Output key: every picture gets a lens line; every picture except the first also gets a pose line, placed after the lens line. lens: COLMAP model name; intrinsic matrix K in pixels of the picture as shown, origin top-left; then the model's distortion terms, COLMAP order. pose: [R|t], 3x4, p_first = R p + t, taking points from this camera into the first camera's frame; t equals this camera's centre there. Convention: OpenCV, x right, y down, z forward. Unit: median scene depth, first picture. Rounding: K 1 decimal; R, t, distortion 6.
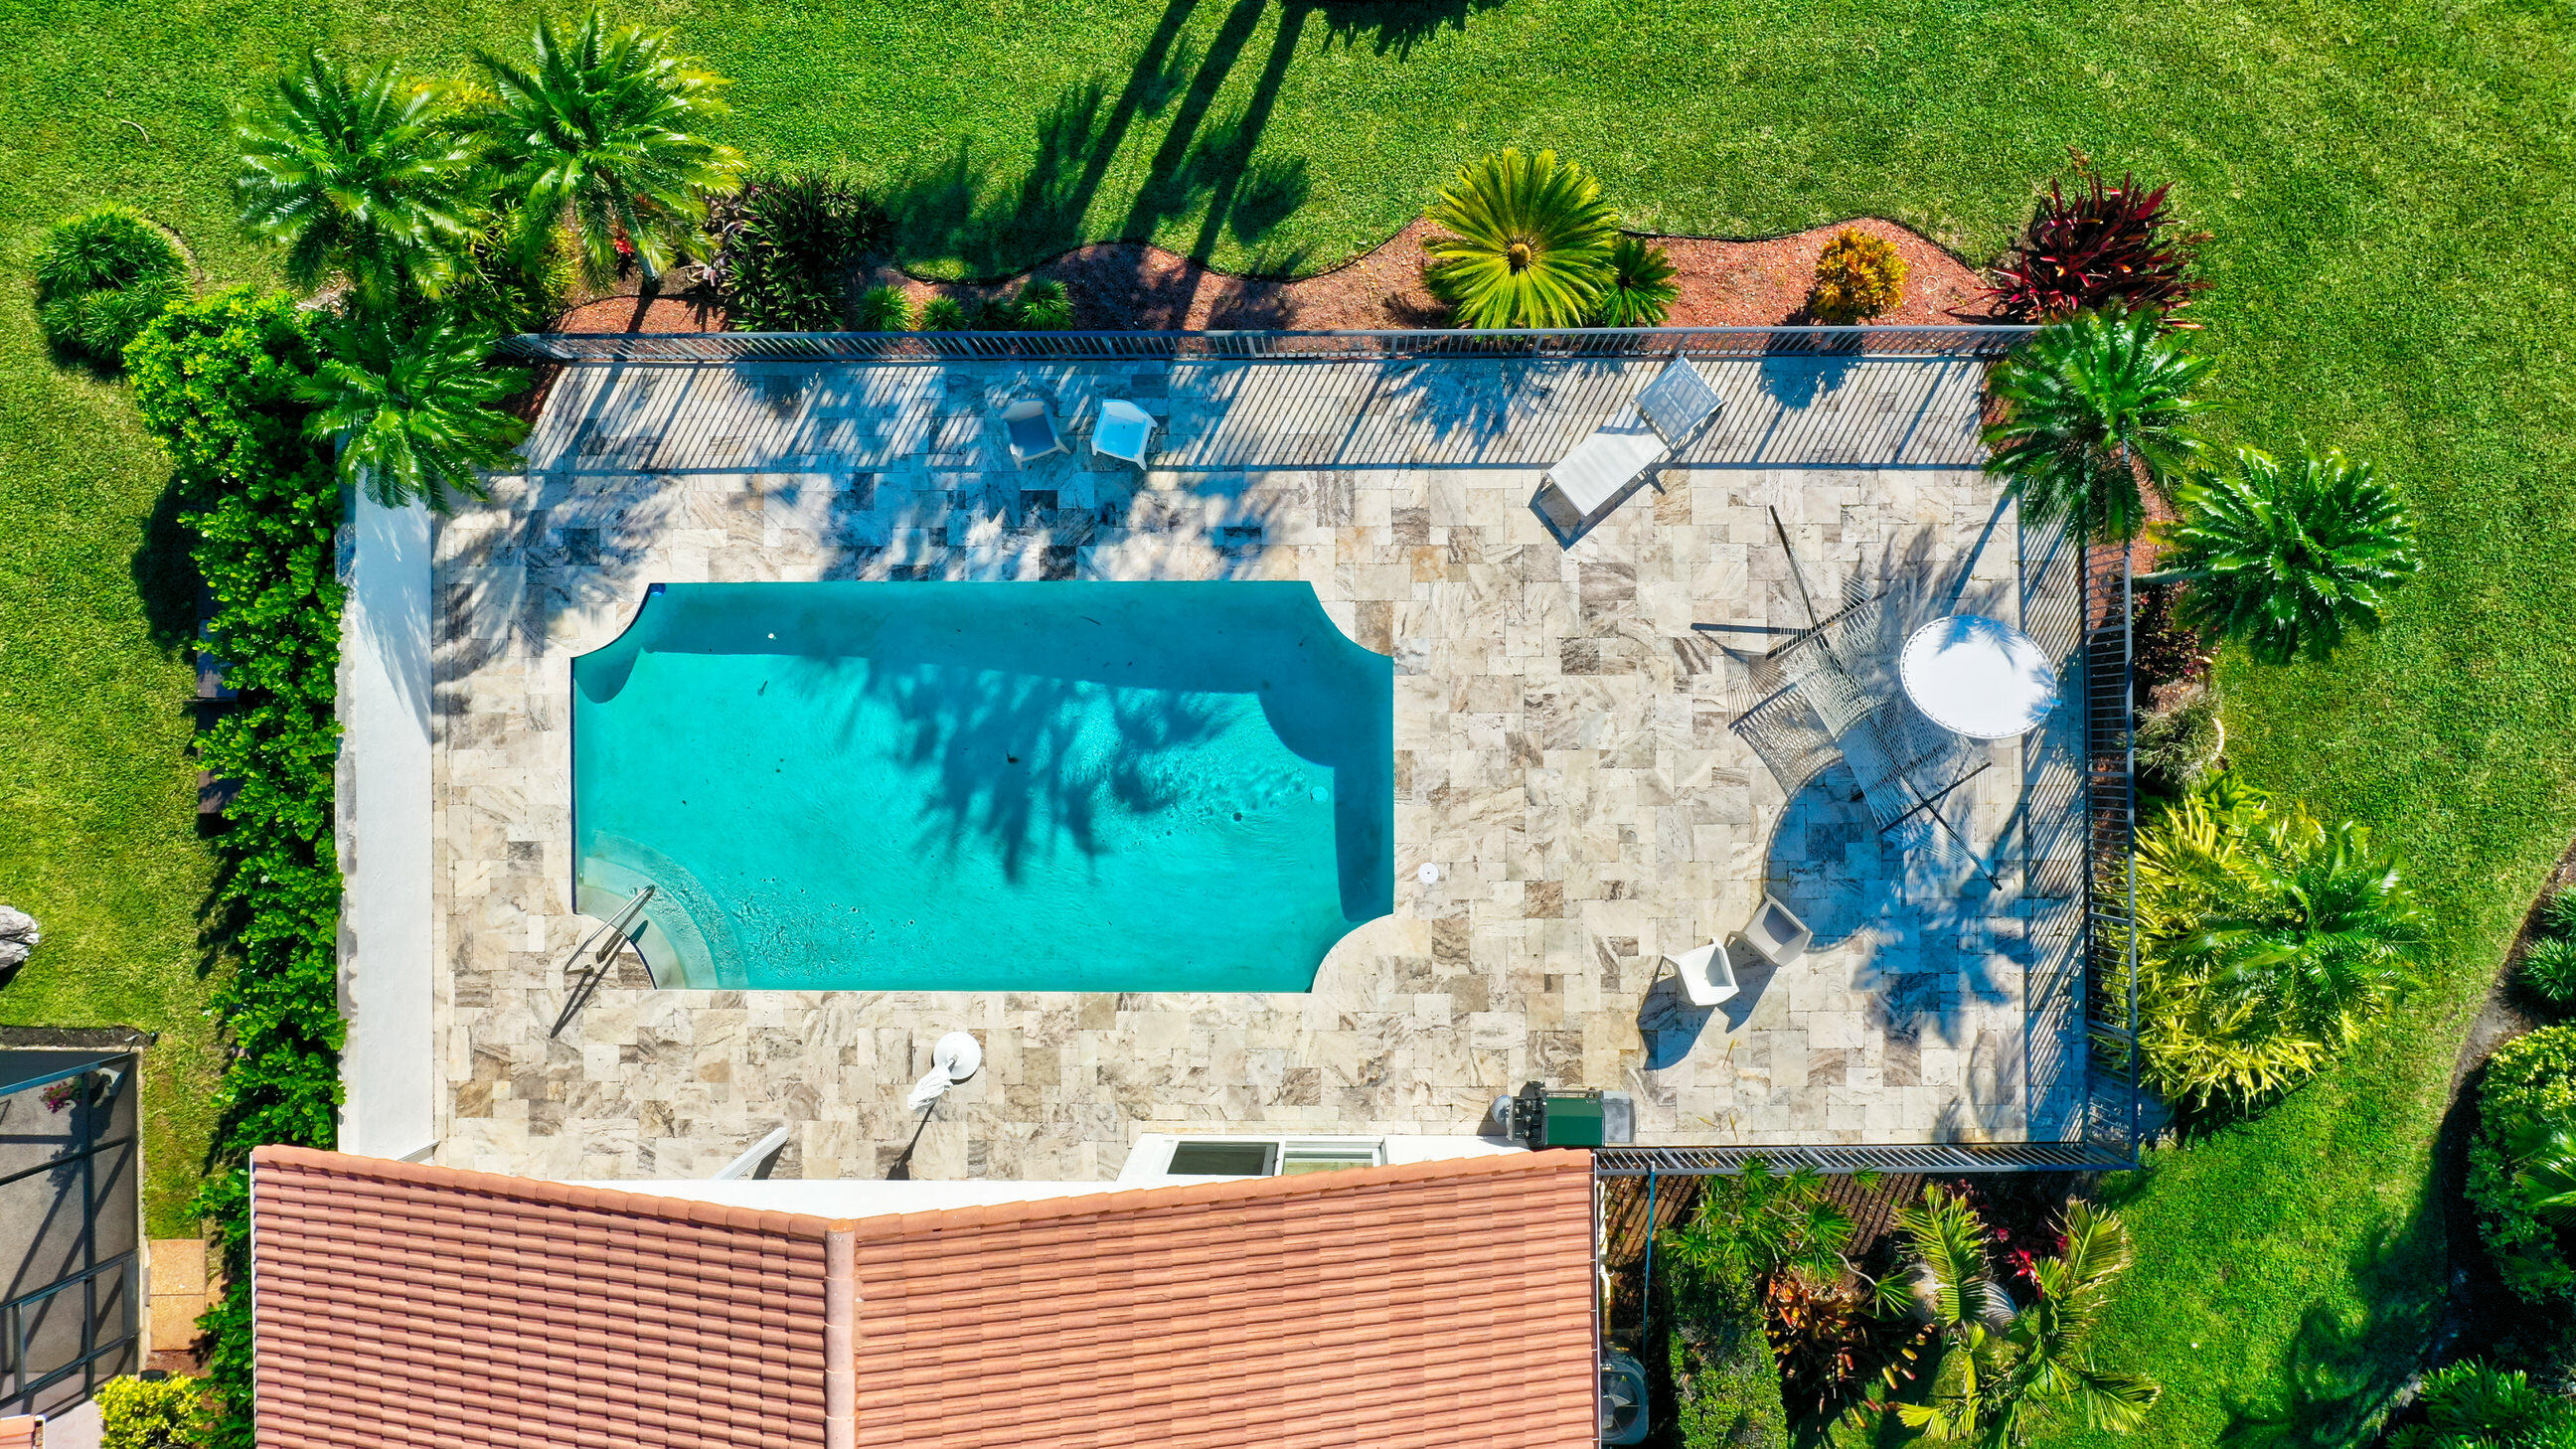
lens RADIAL K [[2030.7, 0, 1295.2], [0, 2030.7, 726.7], [0, 0, 1]] dist [-0.005038, 0.001422]
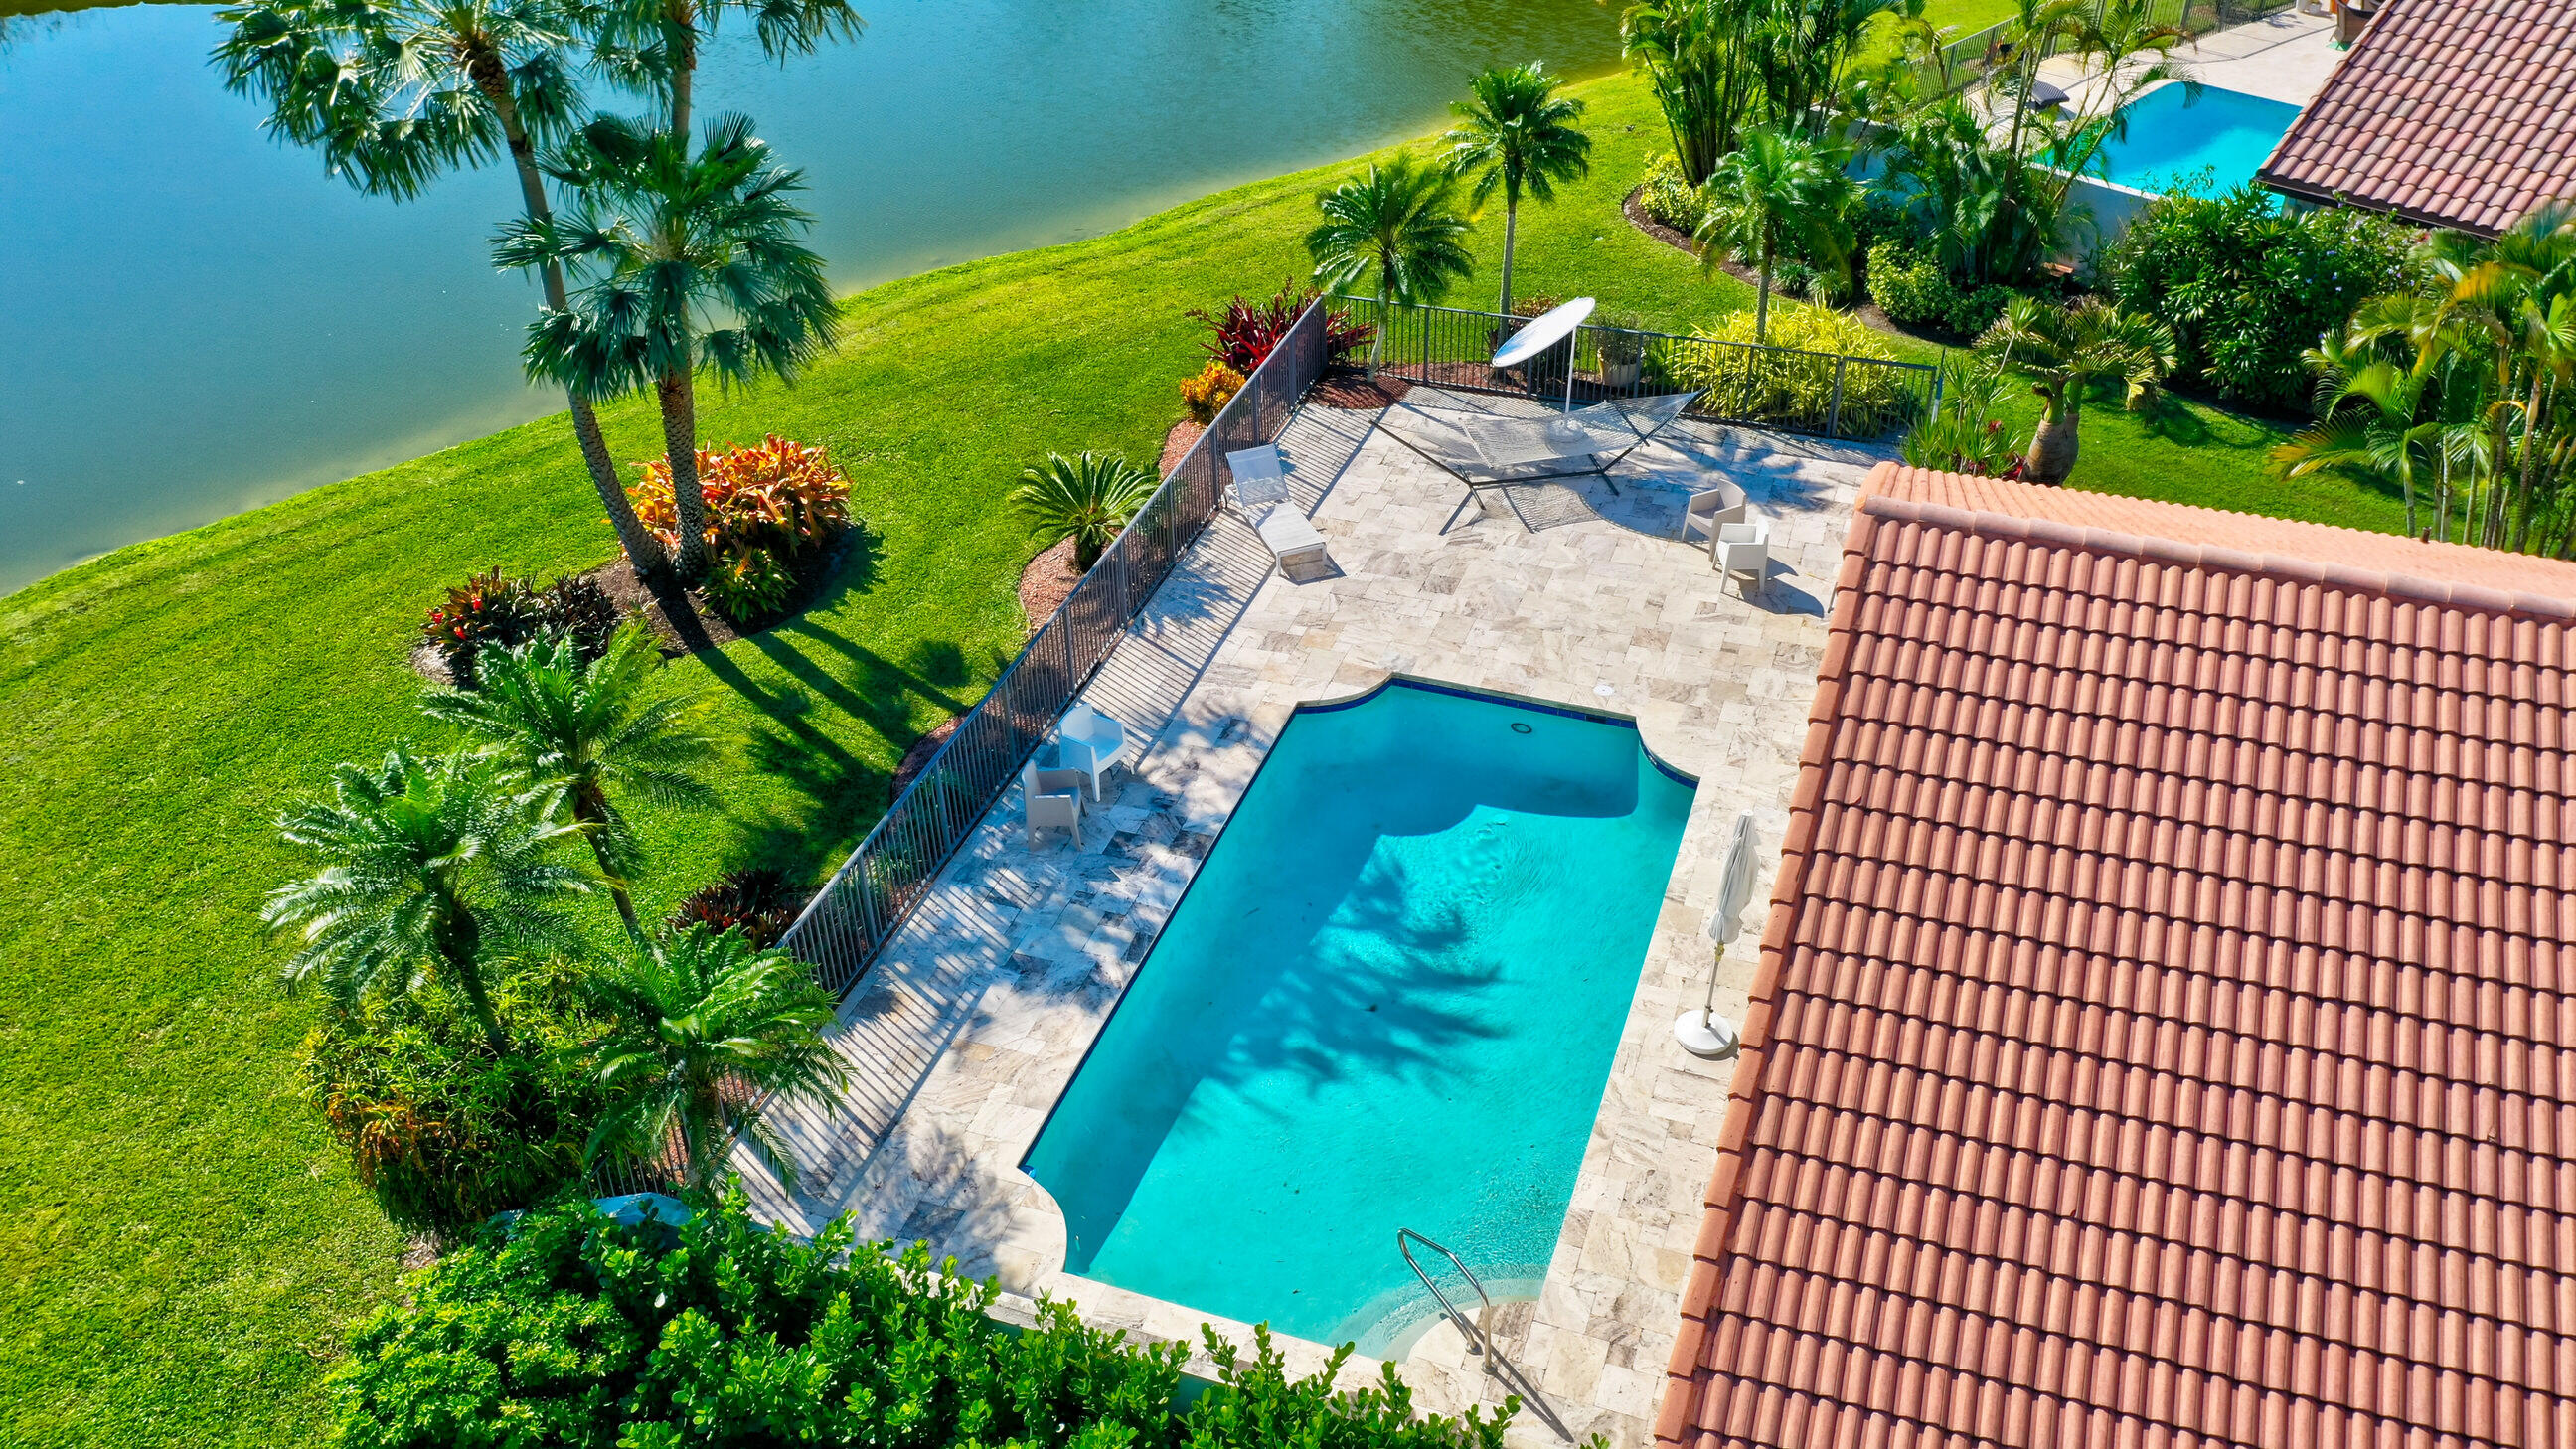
lens RADIAL K [[2030.7, 0, 1279.4], [0, 2030.7, 706.3], [0, 0, 1]] dist [-0.005038, 0.001422]
pose [[0.334008, -0.515363, 0.789202, -0.800019], [0.942569, 0.183911, -0.278819, 0.204844], [-0.001450, 0.837005, 0.547193, 0.444003]]
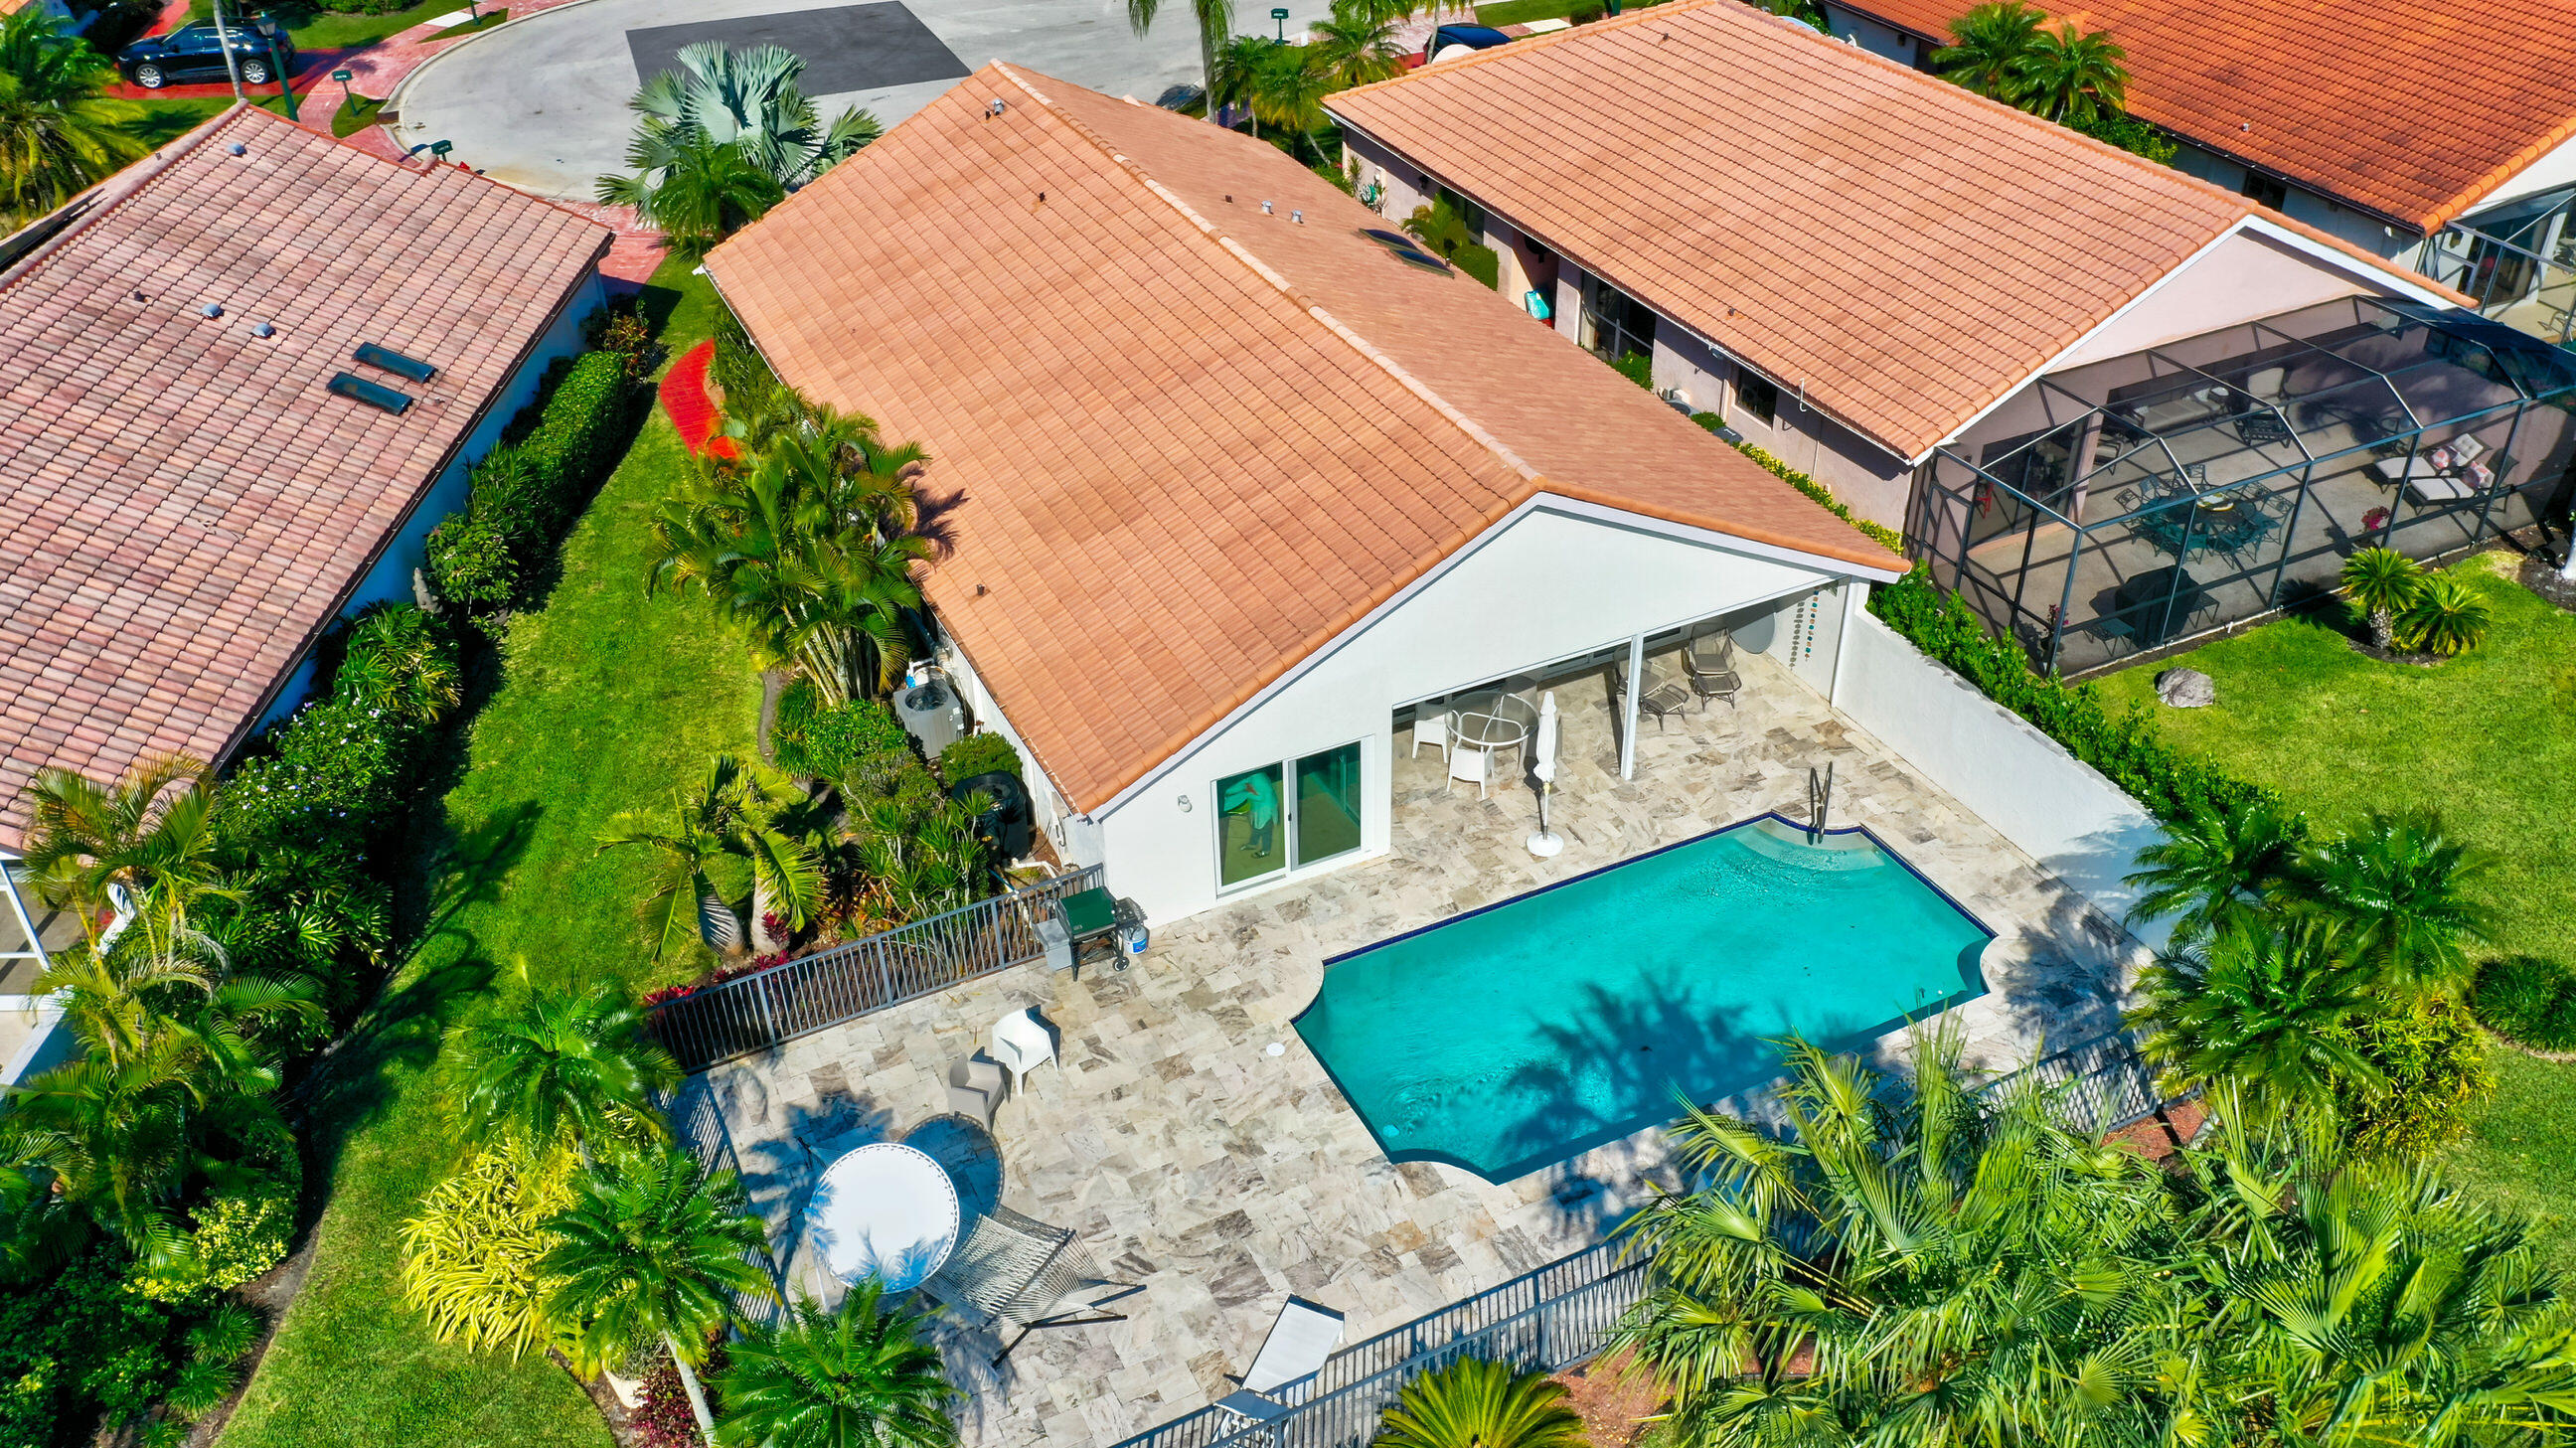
lens RADIAL K [[2030.7, 0, 1282.2], [0, 2030.7, 729.3], [0, 0, 1]] dist [-0.005038, 0.001422]
pose [[-0.900258, 0.283503, -0.330396, 0.386976], [-0.432818, -0.500985, 0.749455, -0.692155], [0.046950, 0.817704, 0.573721, 0.197388]]
